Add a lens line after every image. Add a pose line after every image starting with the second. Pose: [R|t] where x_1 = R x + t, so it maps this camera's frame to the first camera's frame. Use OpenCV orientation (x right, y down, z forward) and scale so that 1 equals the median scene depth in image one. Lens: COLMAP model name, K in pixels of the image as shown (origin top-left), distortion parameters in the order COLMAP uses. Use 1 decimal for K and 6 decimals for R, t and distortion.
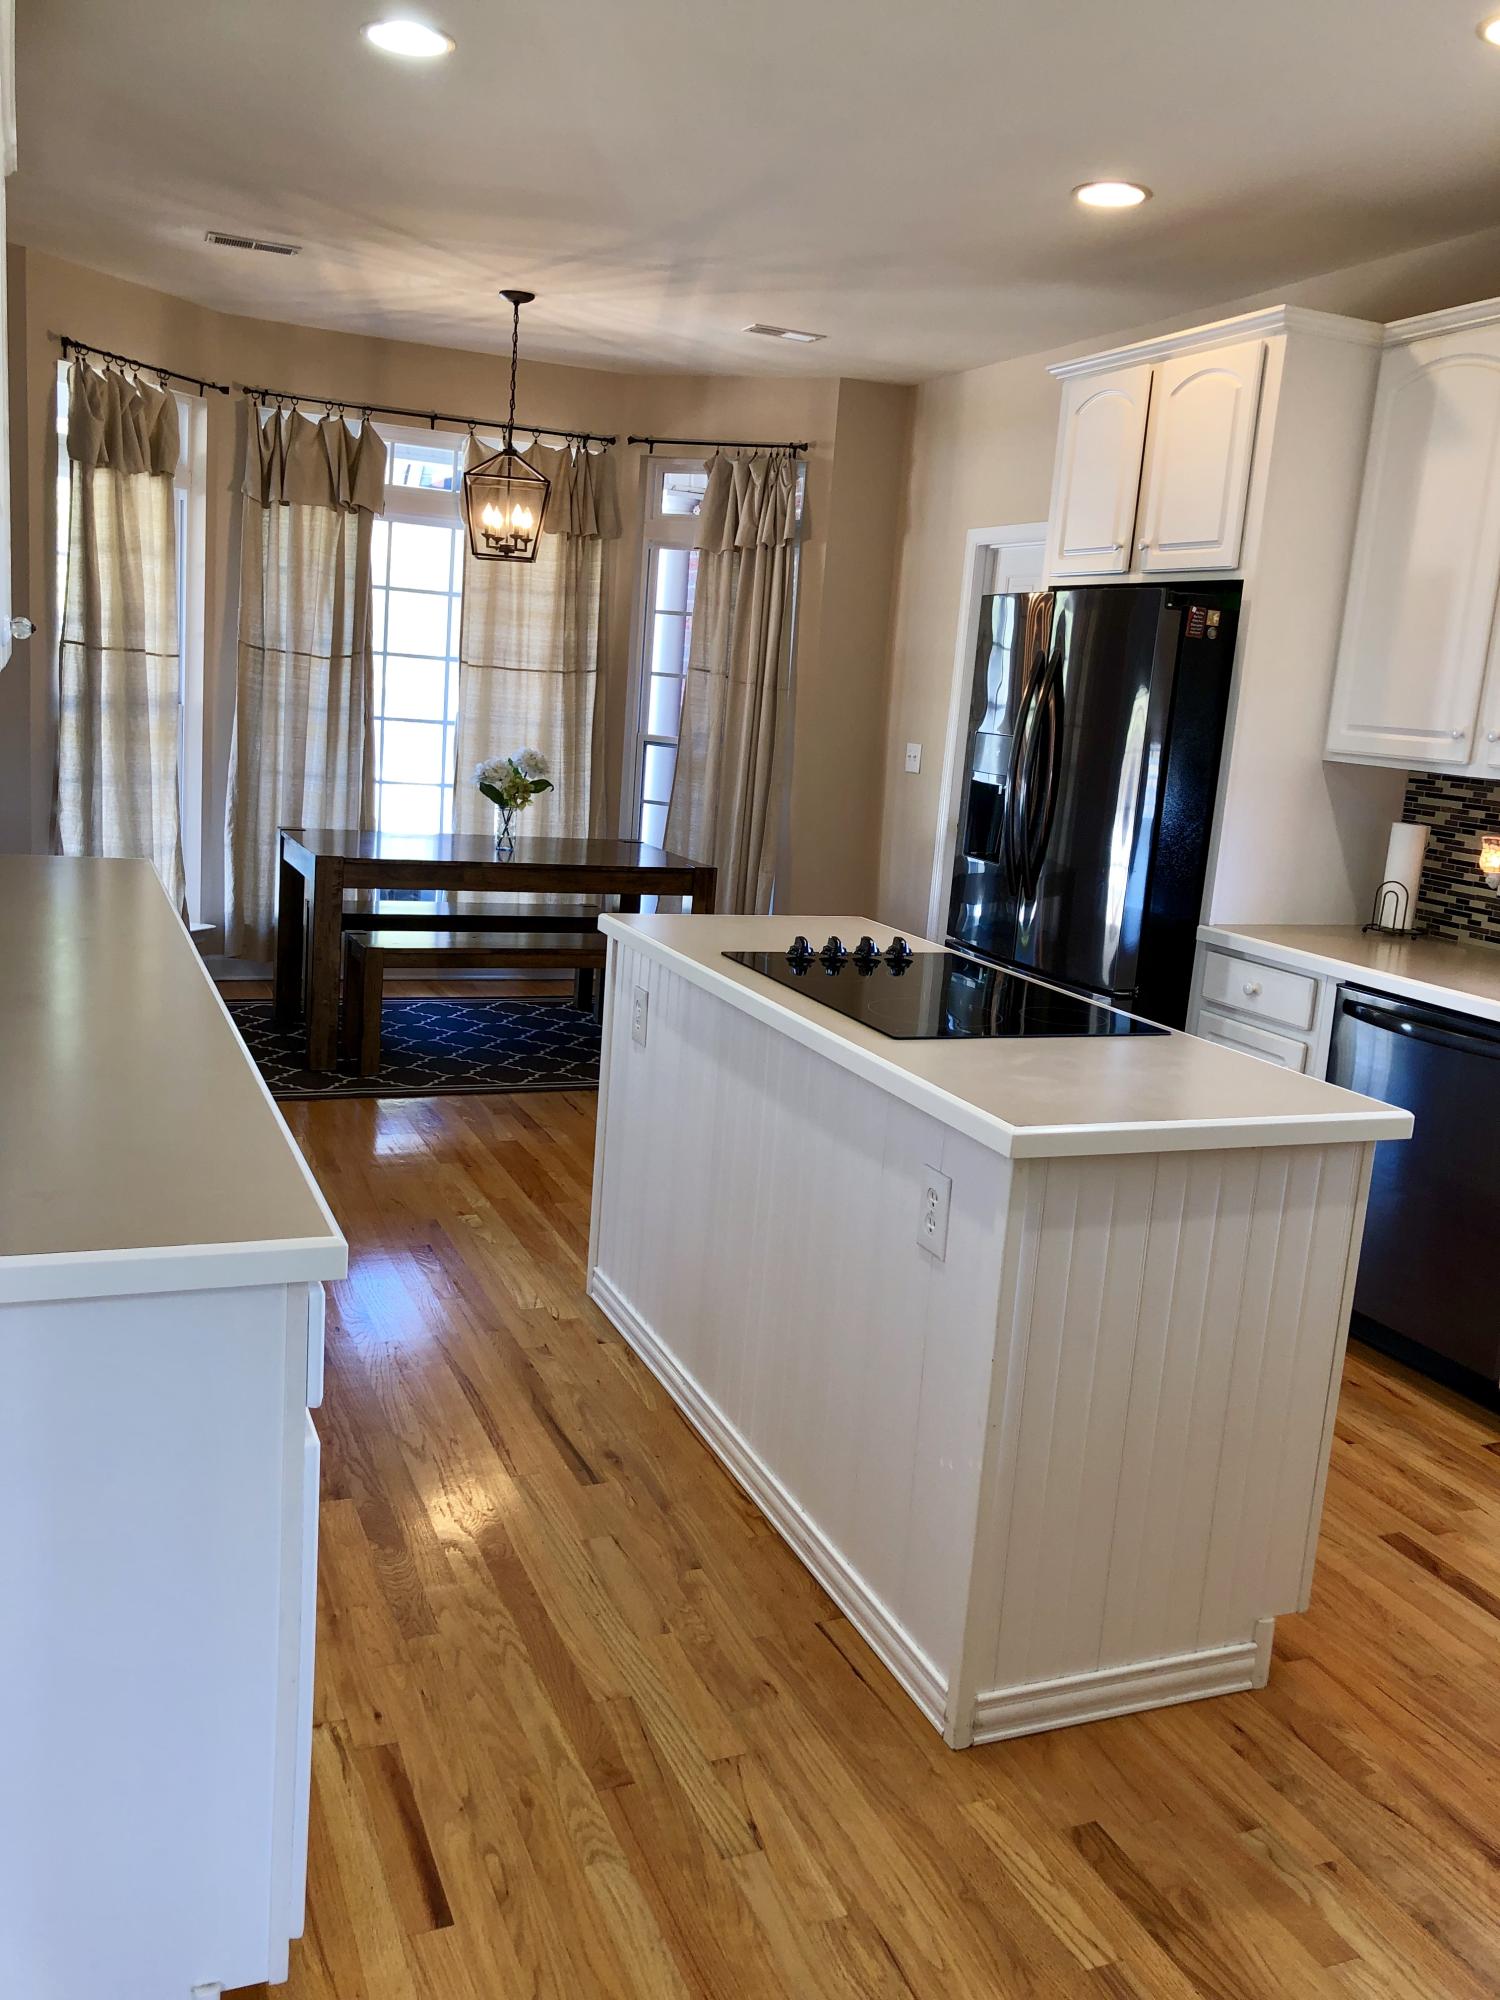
lens RADIAL K [[1632.6, 0, 750.0], [0, 1632.6, 1000.0], [0, 0, 1]] dist [-0.002303, -0.190878]
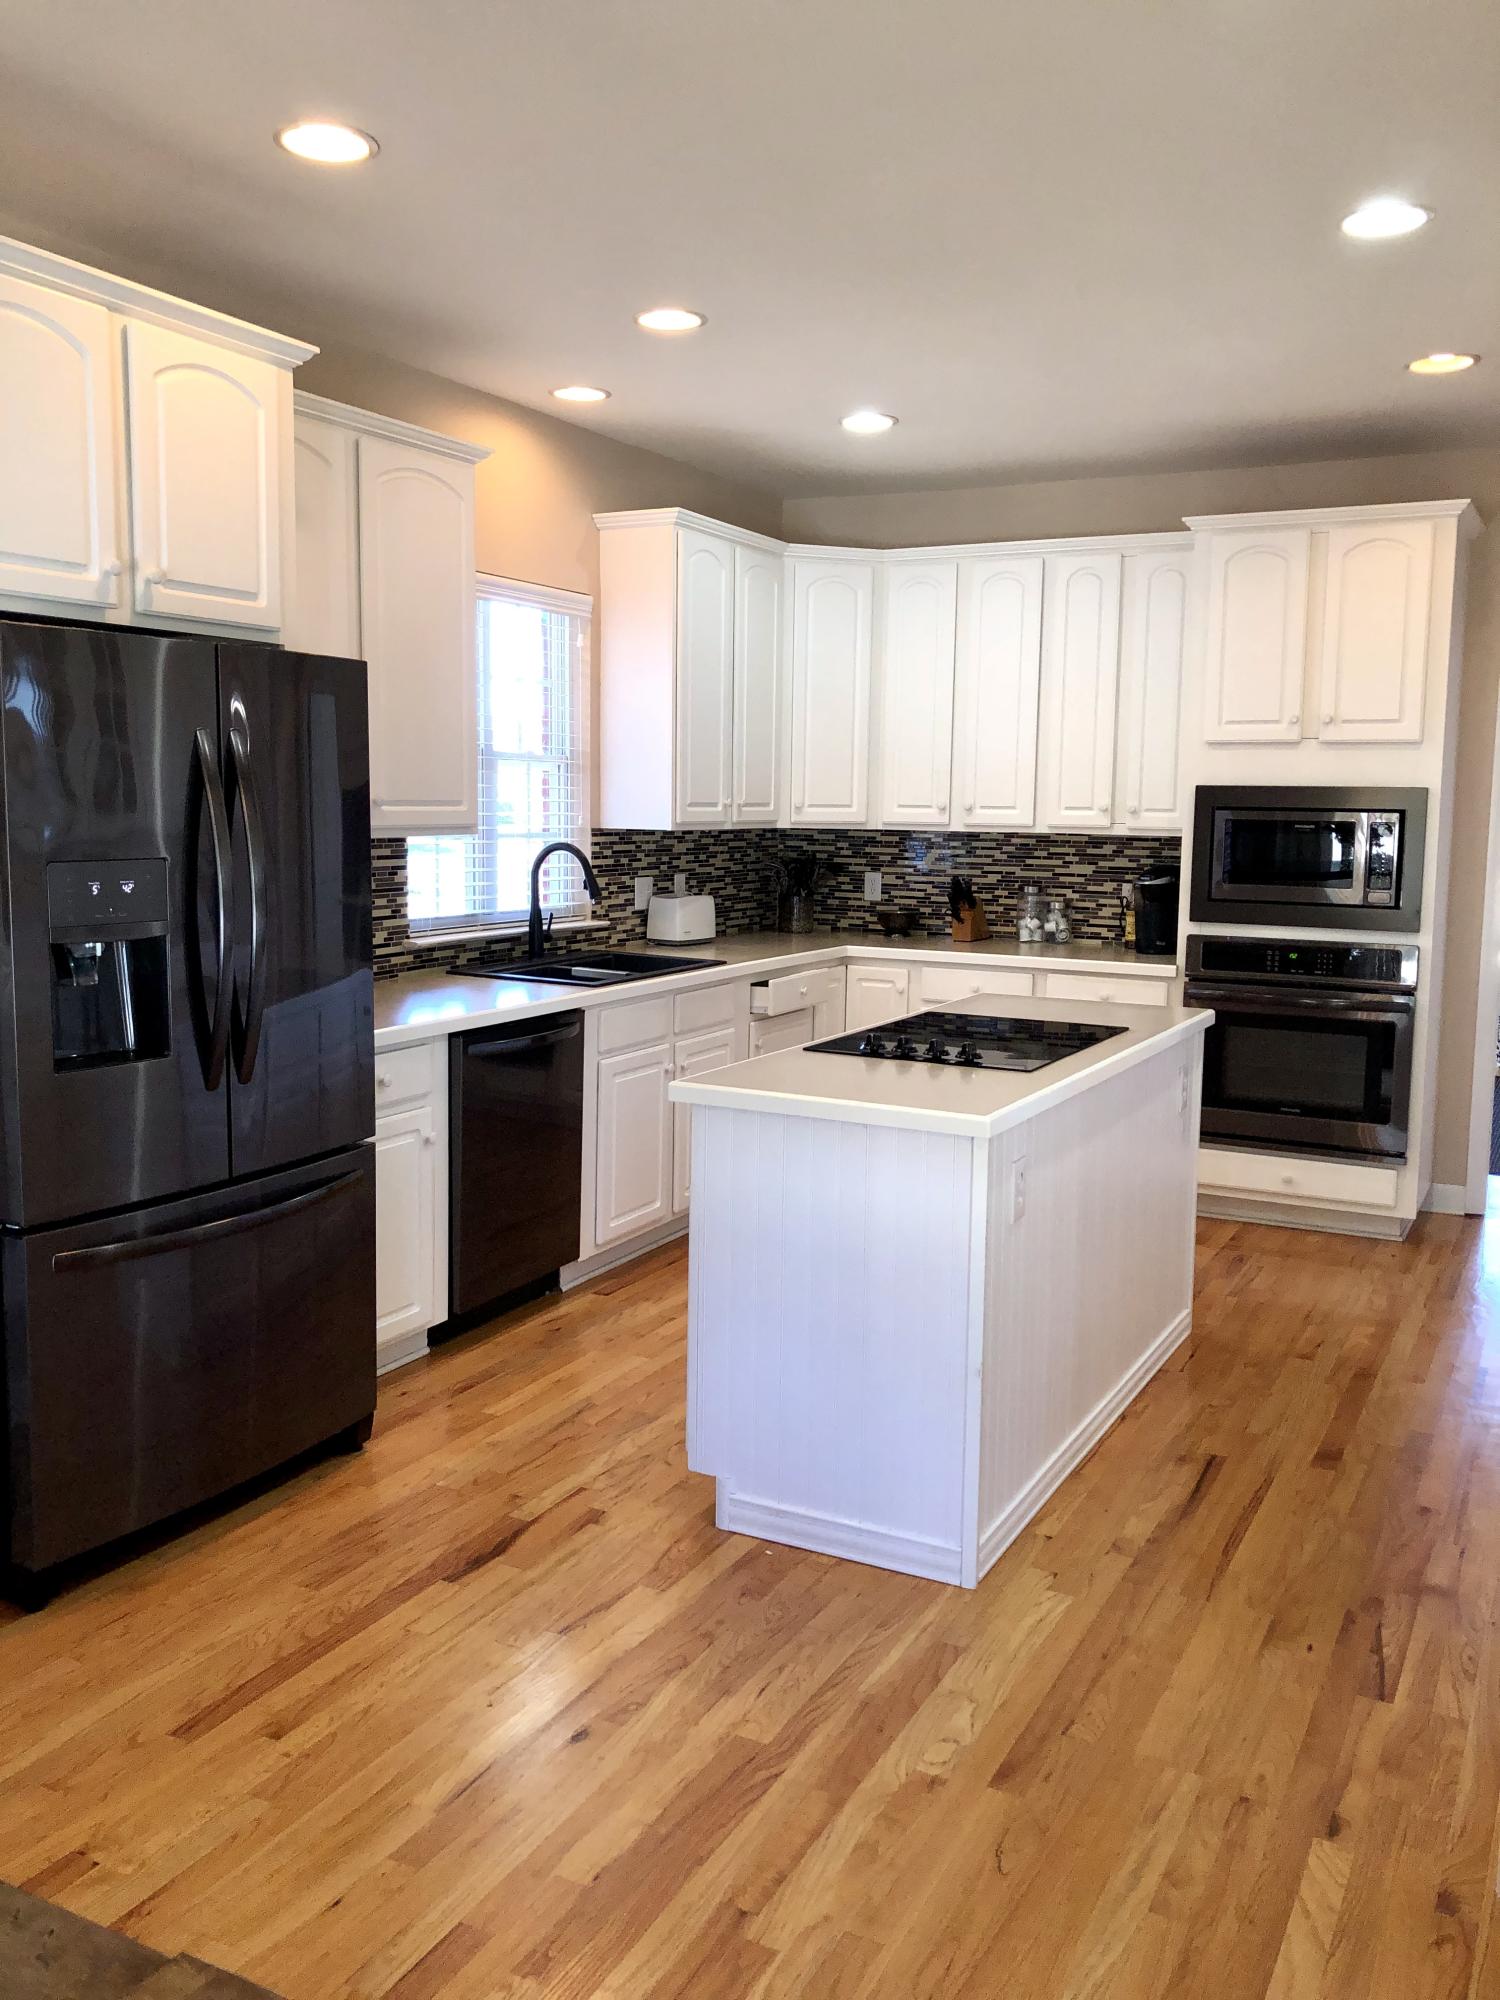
lens RADIAL K [[1636.9, 0, 745.4], [0, 1636.9, 972.2], [0, 0, 1]] dist [0.027439, -0.065840]
pose [[-0.631837, -0.158527, 0.758717, -0.665872], [0.092039, 0.956591, 0.276518, -0.384250], [-0.769618, 0.244546, -0.589819, 1.678287]]
